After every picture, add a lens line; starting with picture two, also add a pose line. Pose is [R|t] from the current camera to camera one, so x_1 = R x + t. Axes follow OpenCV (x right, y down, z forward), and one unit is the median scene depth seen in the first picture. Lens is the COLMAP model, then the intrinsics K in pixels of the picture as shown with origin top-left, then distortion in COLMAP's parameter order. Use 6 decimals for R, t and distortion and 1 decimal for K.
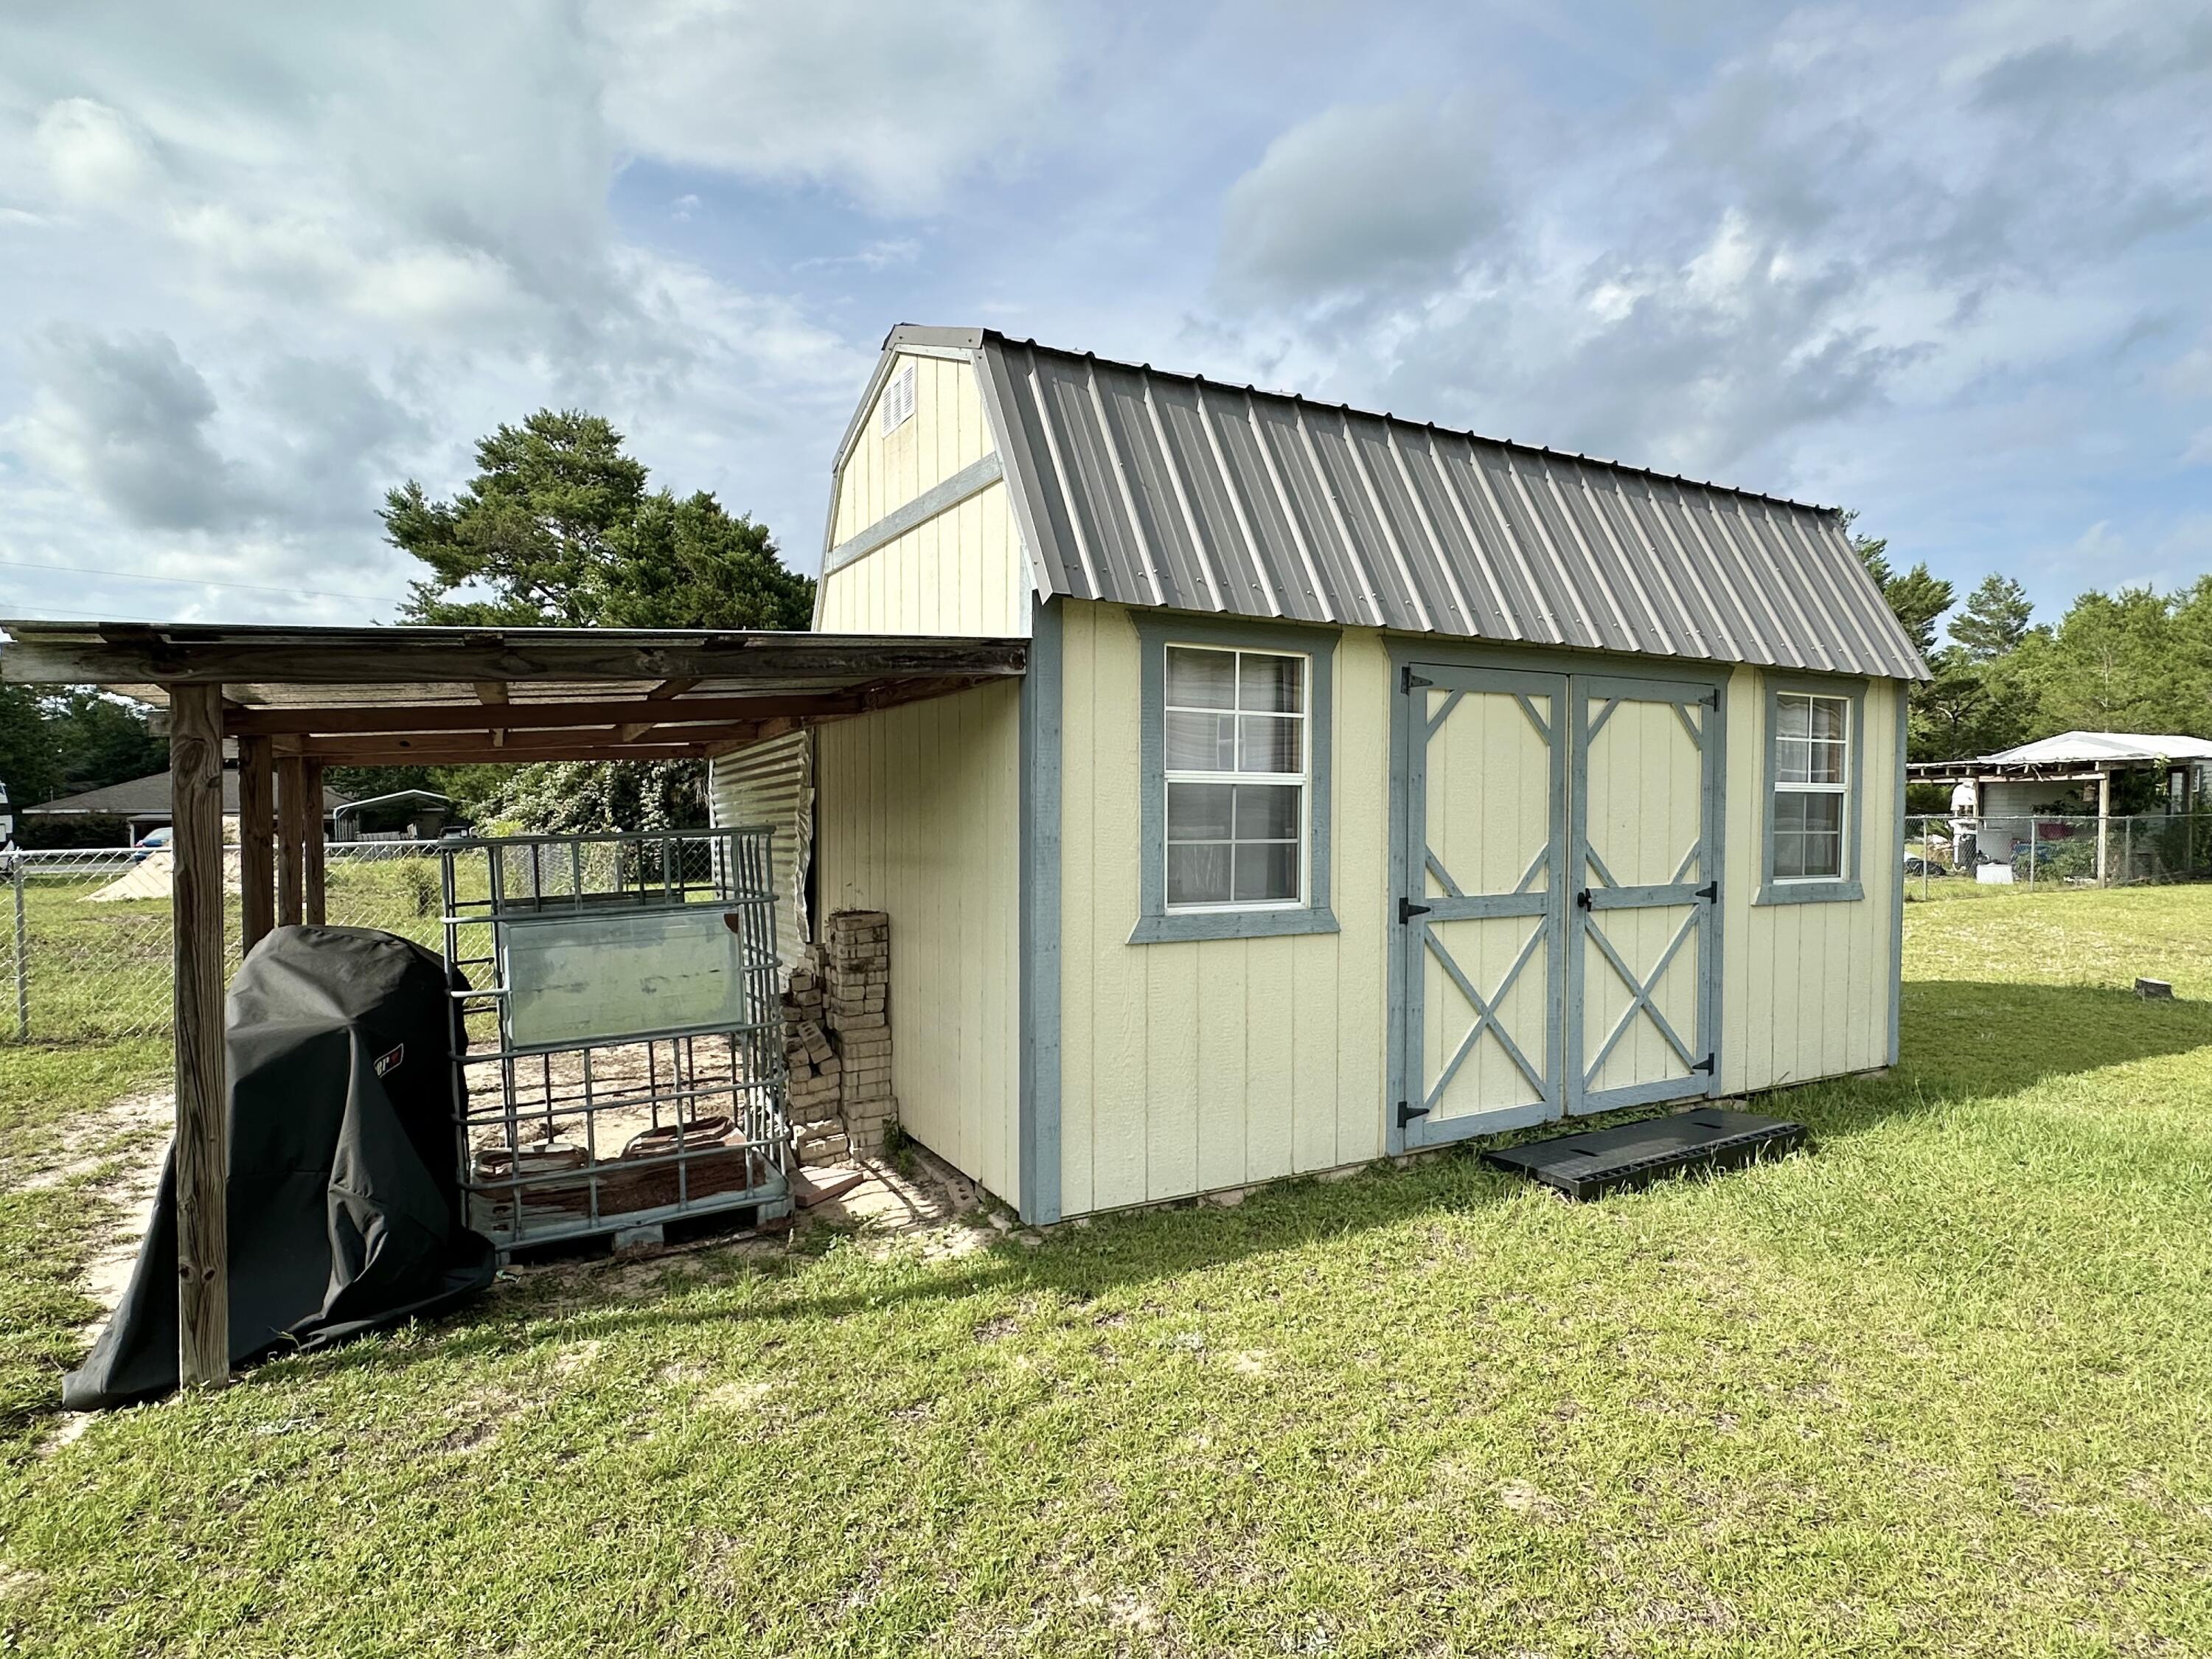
lens RADIAL K [[1238.8, 0, 1106.4], [0, 1238.8, 837.3], [0, 0, 1]] dist [-0.016555, 0.000127]
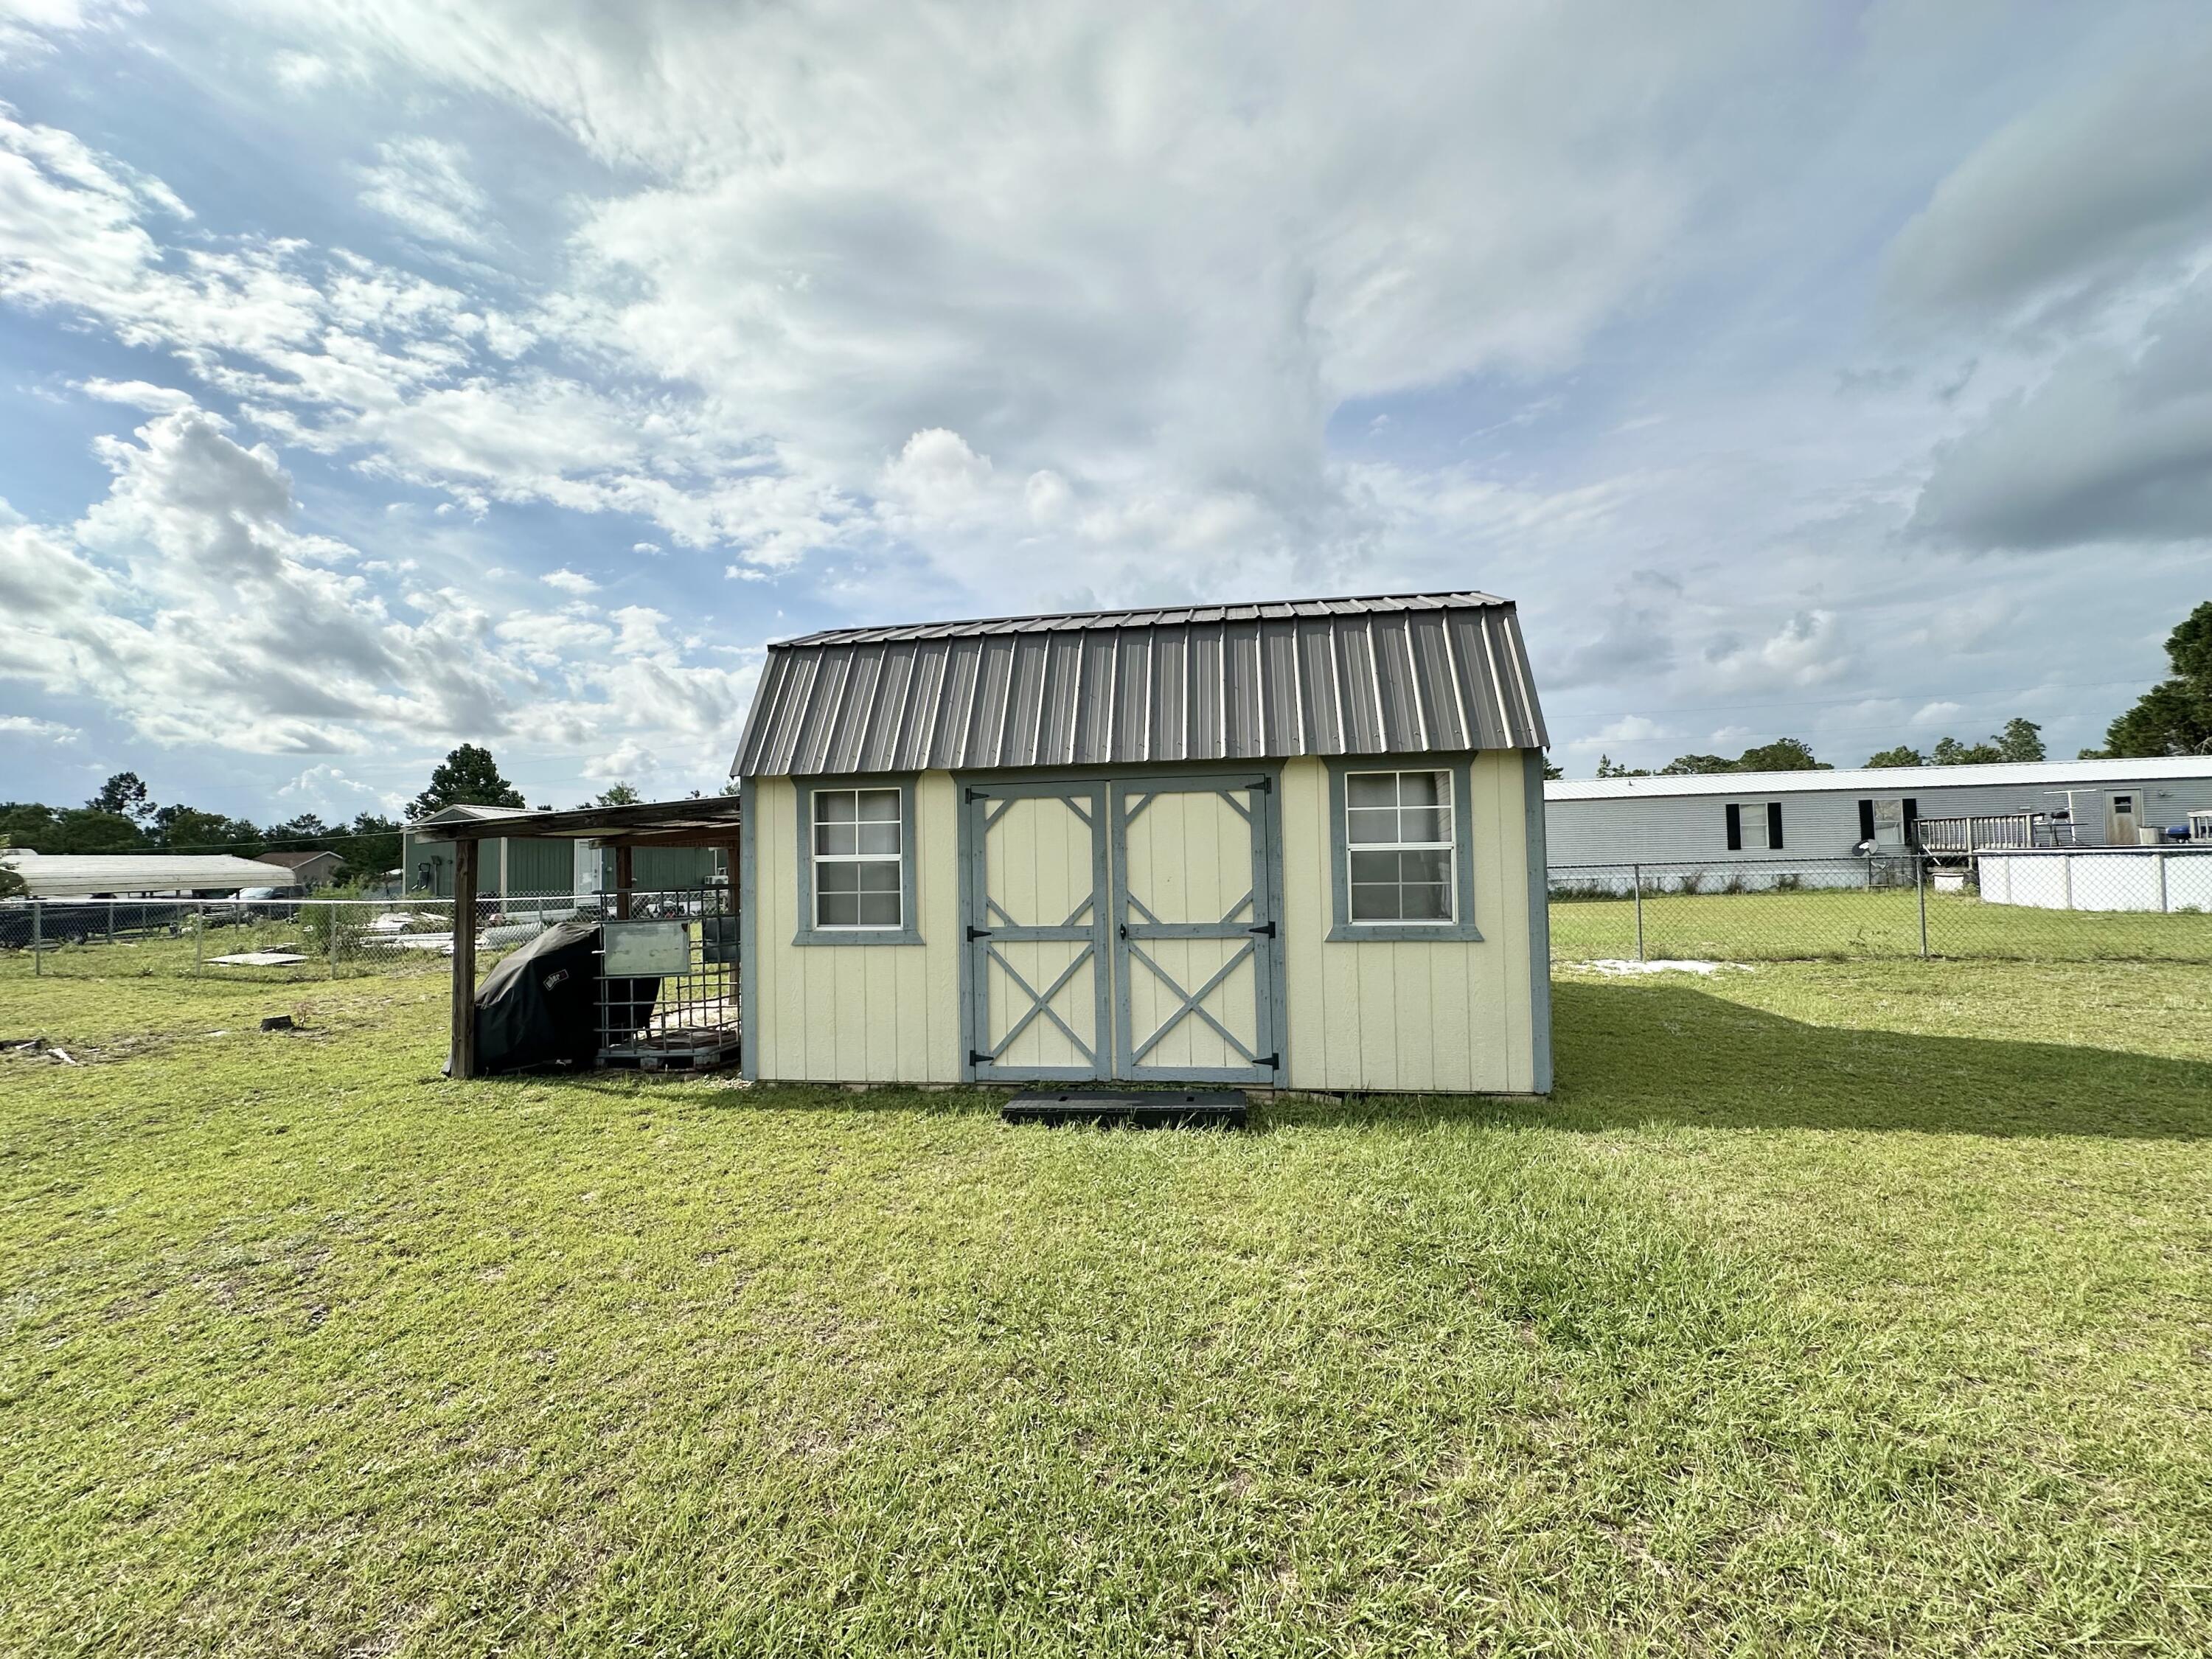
lens RADIAL K [[891.8, 0, 1111.3], [0, 891.8, 821.3], [0, 0, 1]] dist [0.001311, 0.000249]
pose [[0.789128, -0.038411, -0.613027, 1.033370], [0.009645, 0.998695, -0.050160, -0.027754], [0.614153, 0.033670, 0.788468, 0.147154]]
